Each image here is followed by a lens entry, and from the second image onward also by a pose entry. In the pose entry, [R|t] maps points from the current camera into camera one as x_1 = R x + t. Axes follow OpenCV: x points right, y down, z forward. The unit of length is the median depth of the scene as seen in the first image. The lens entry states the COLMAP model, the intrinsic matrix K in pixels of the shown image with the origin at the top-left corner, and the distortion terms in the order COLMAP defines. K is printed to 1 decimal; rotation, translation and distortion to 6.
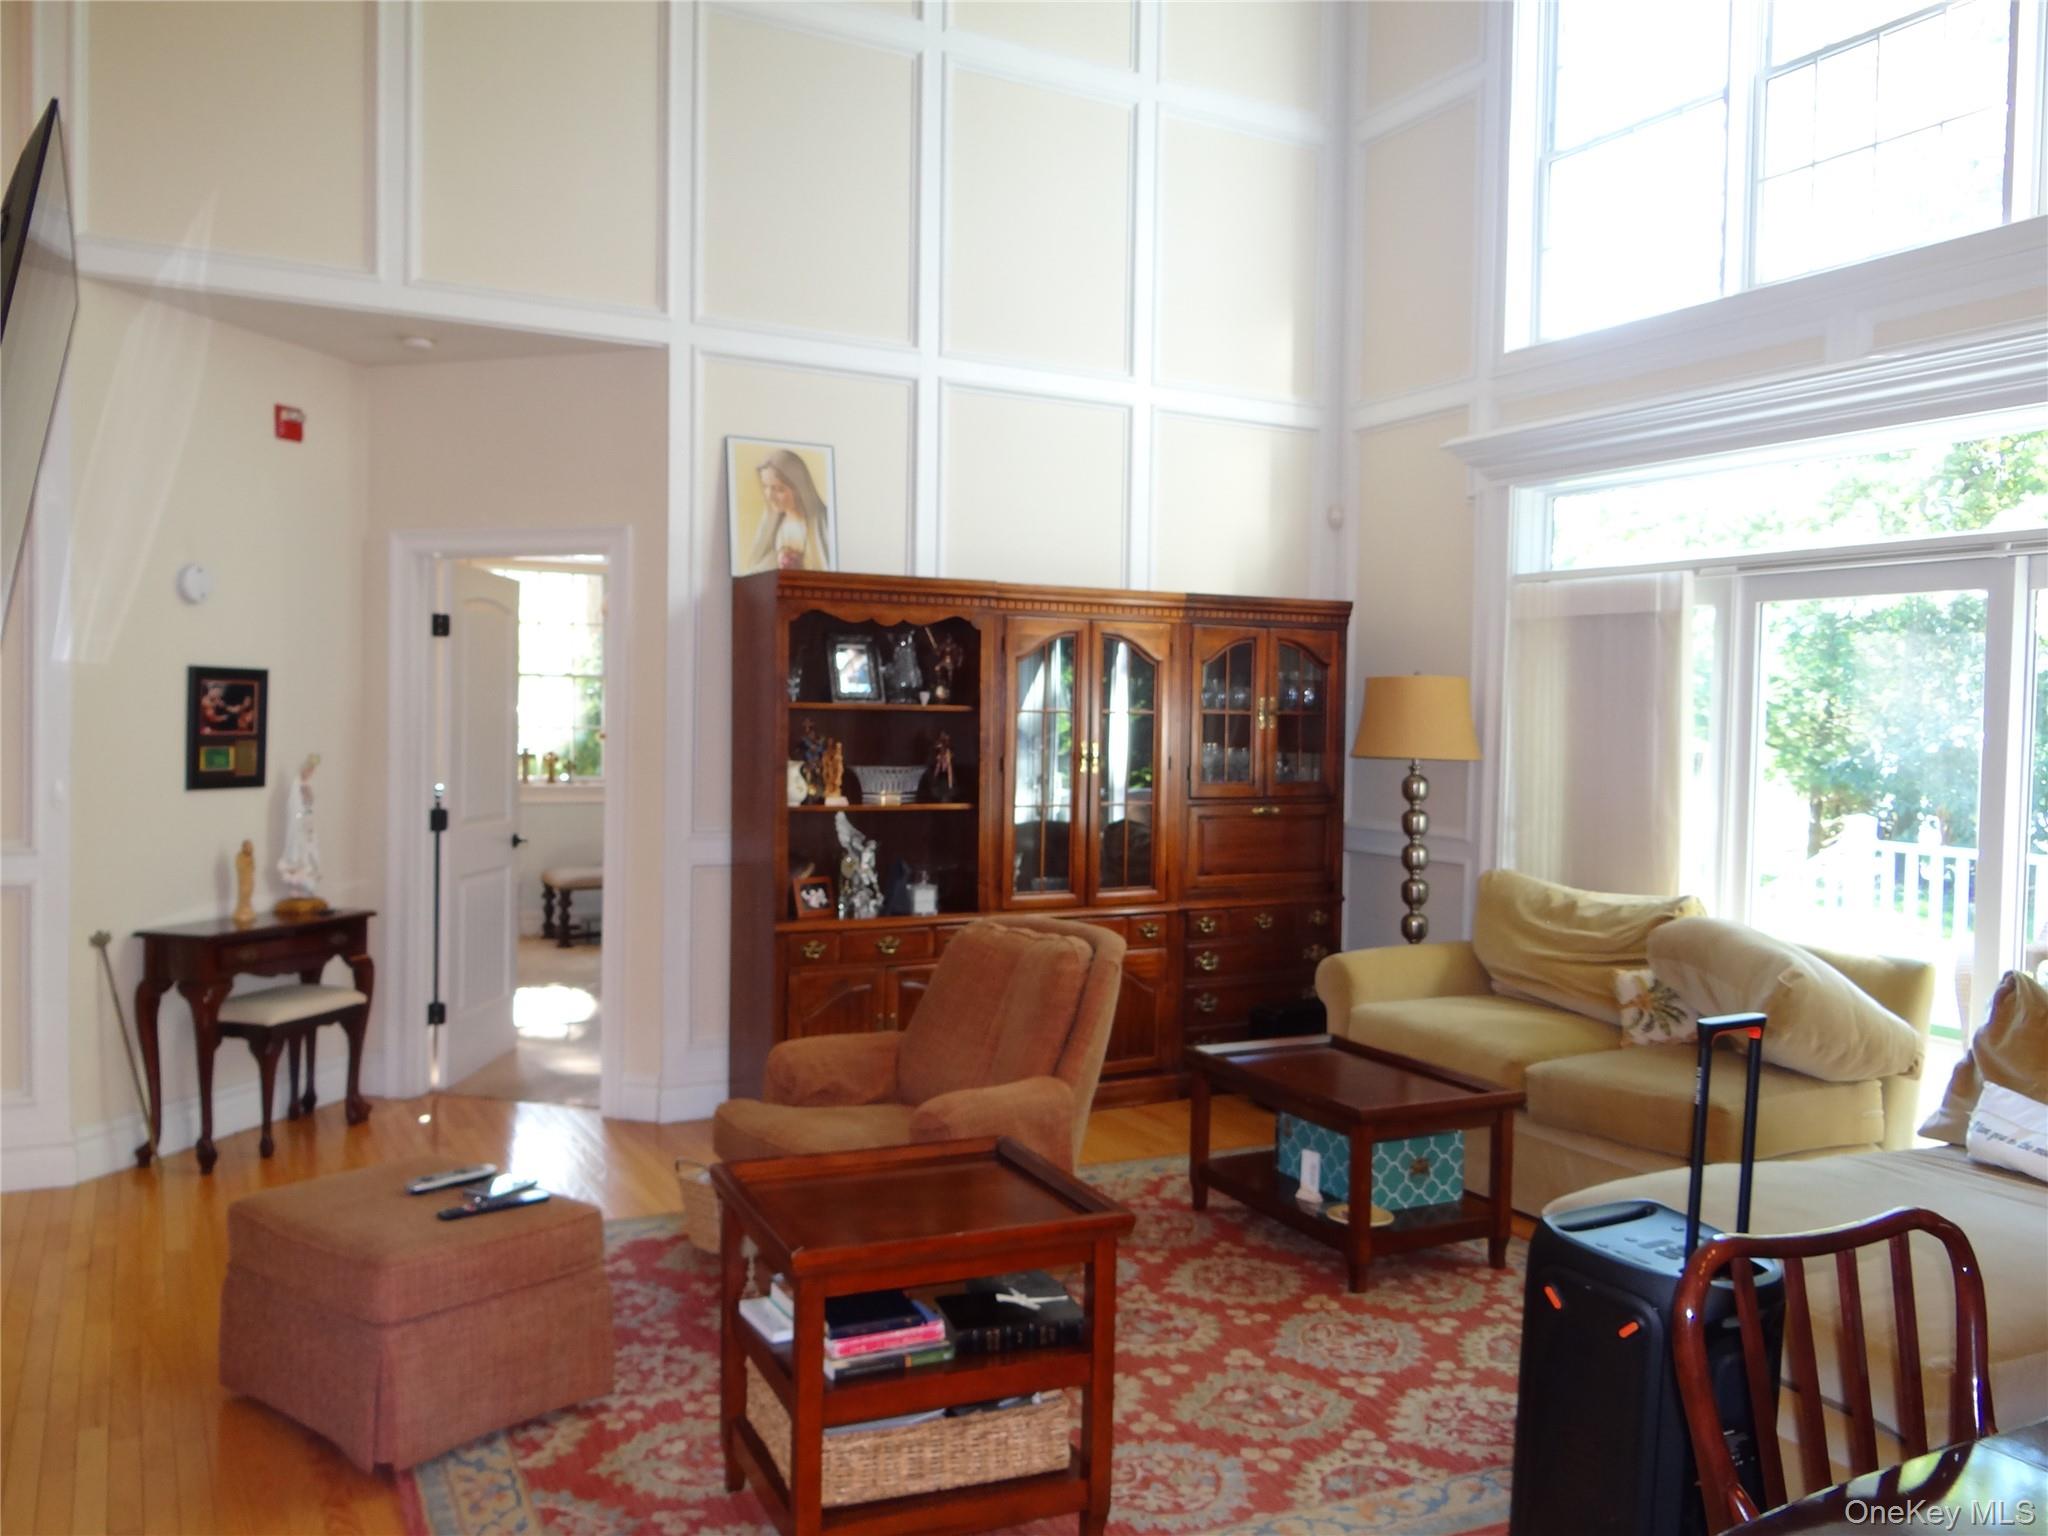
lens RADIAL K [[1599.2, 0, 1022.4], [0, 1599.2, 766.4], [0, 0, 1]] dist [-0.012392, 0.000094]
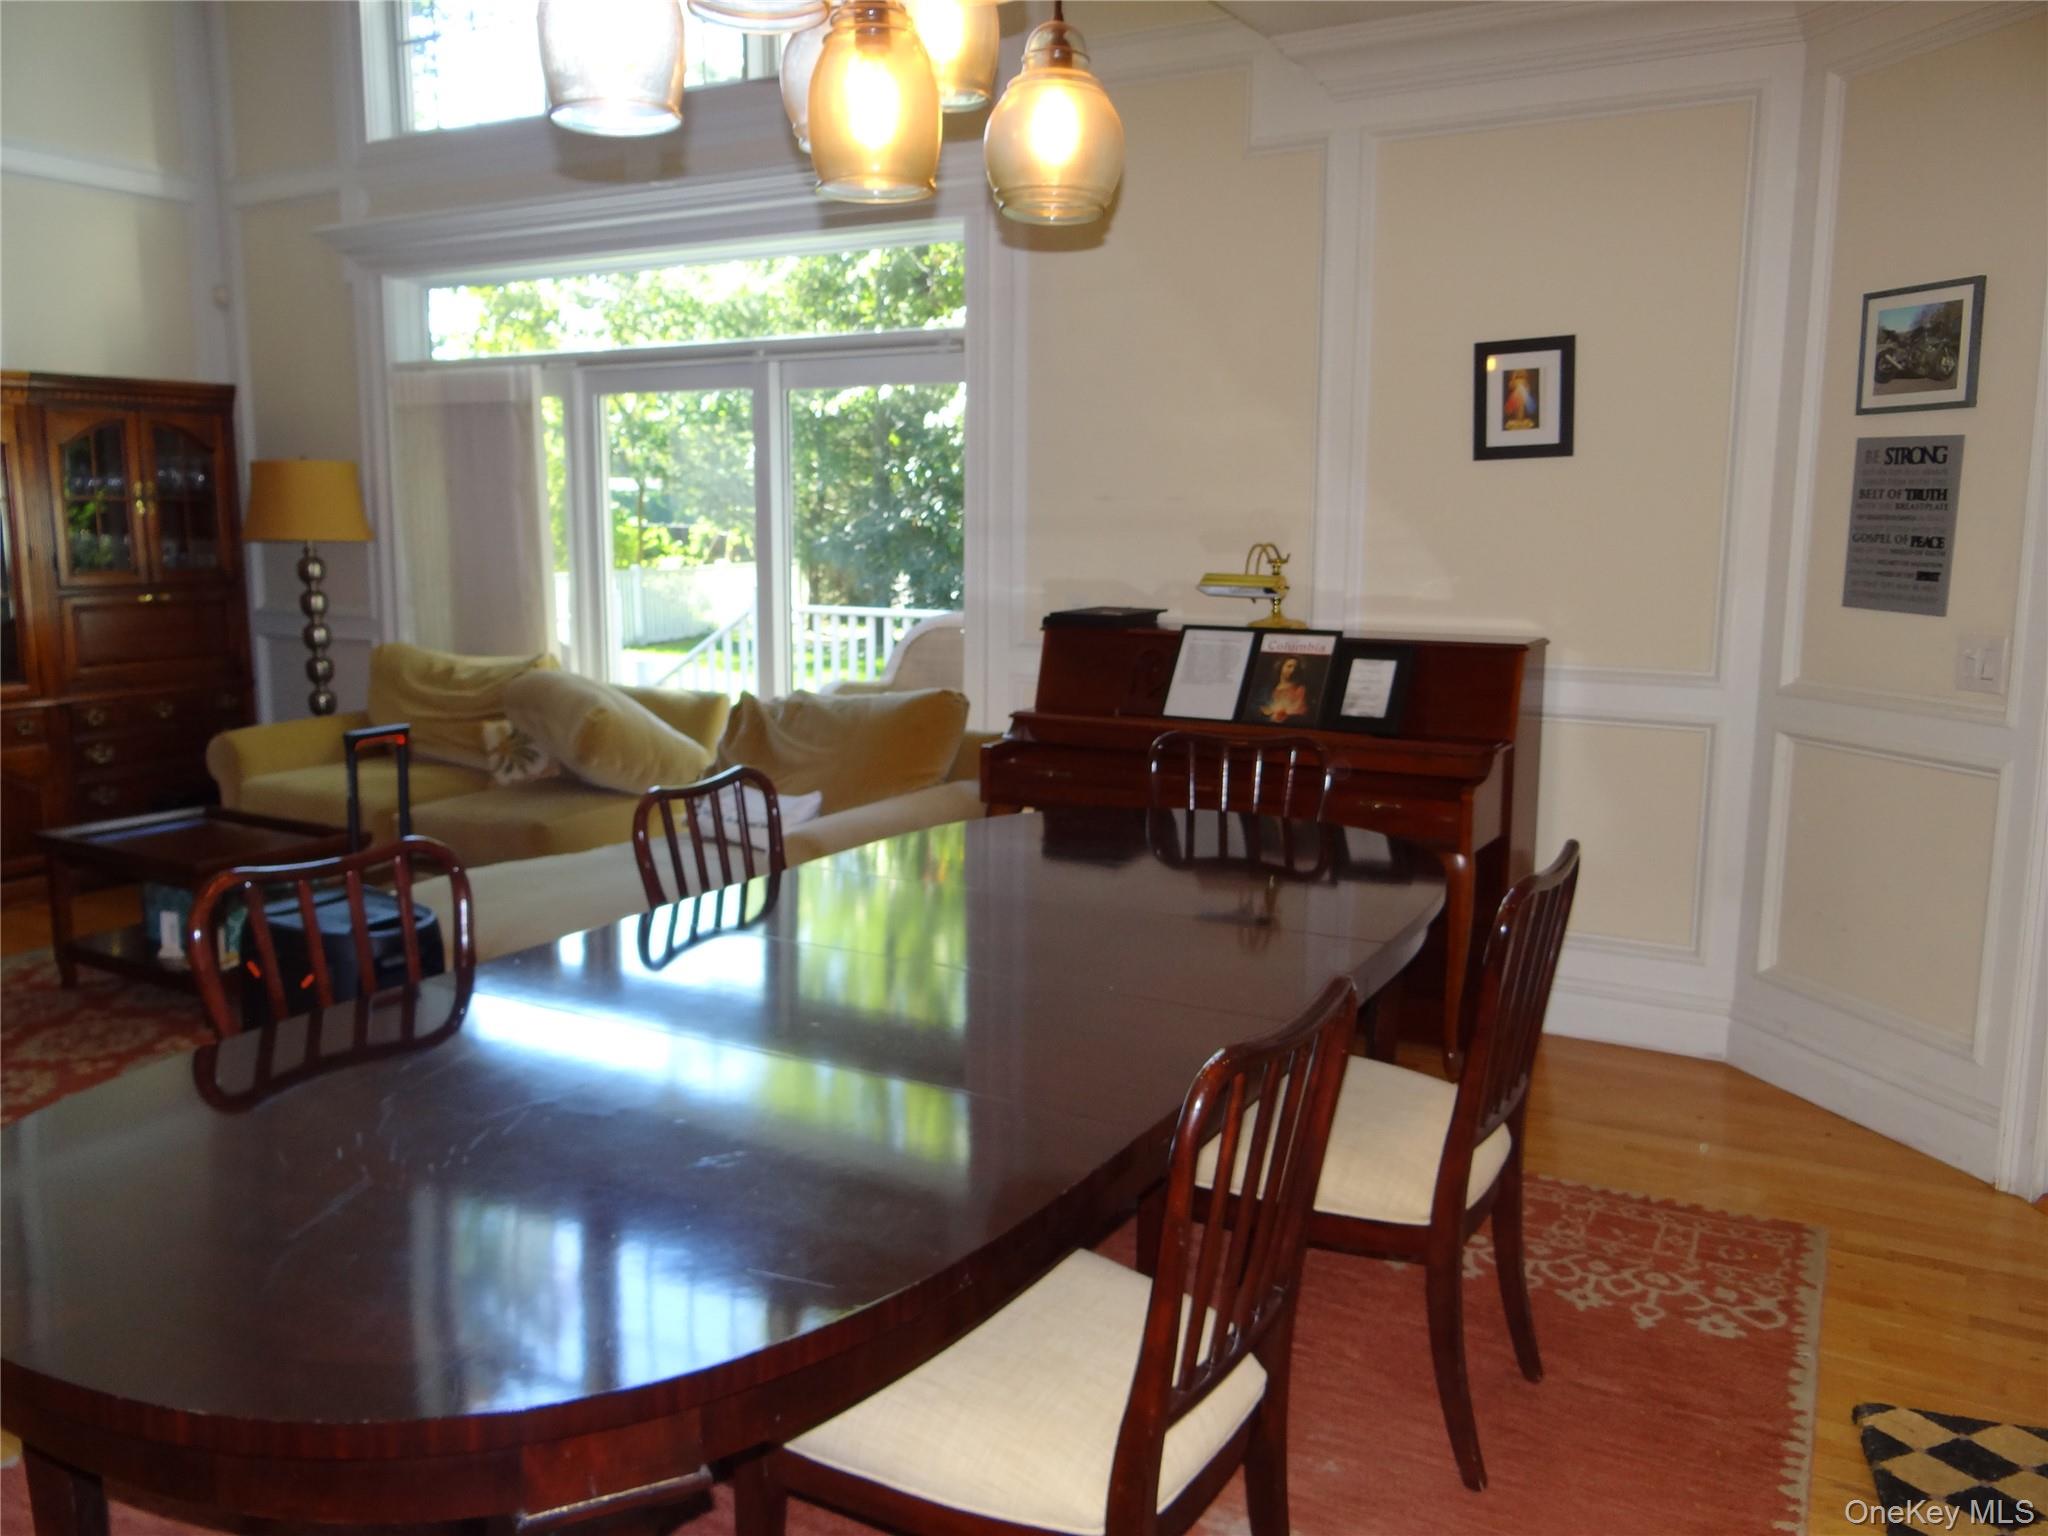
lens RADIAL K [[1599.2, 0, 1029.8], [0, 1599.2, 763.4], [0, 0, 1]] dist [-0.012392, 0.000094]
pose [[0.844411, -0.097885, 0.526677, 0.083336], [0.029450, 0.990160, 0.136808, 0.010157], [-0.534886, -0.100012, 0.838984, -0.135956]]
